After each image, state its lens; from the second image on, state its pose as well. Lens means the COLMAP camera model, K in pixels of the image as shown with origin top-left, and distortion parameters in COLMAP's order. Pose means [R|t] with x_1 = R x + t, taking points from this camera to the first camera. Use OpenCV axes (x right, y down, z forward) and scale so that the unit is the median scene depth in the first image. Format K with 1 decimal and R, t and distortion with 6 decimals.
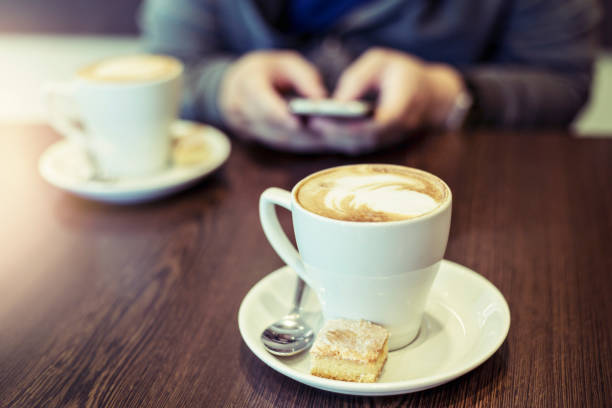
lens RADIAL K [[924.9, 0, 306.0], [0, 924.9, 204.0], [0, 0, 1]] dist [-0.004379, -0.171721]
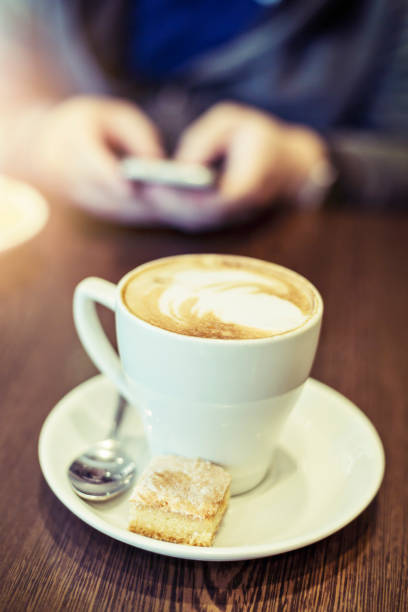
lens RADIAL K [[924.9, 0, 204.0], [0, 924.9, 306.0], [0, 0, 1]] dist [-0.004379, -0.171721]
pose [[0.995278, 0.054438, 0.080361, -0.004379], [-0.058507, 0.997075, 0.049179, -0.040625], [-0.077449, -0.053649, 0.995552, 0.227360]]
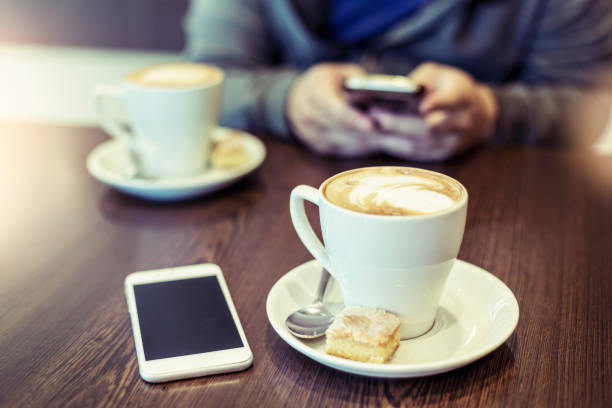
lens RADIAL K [[924.9, 0, 306.0], [0, 924.9, 204.0], [0, 0, 1]] dist [-0.004379, -0.171721]
pose [[0.998482, 0.038003, -0.039859, 0.012641], [-0.039039, 0.998911, -0.025537, 0.034298], [0.038845, 0.027054, 0.998879, -0.082311]]
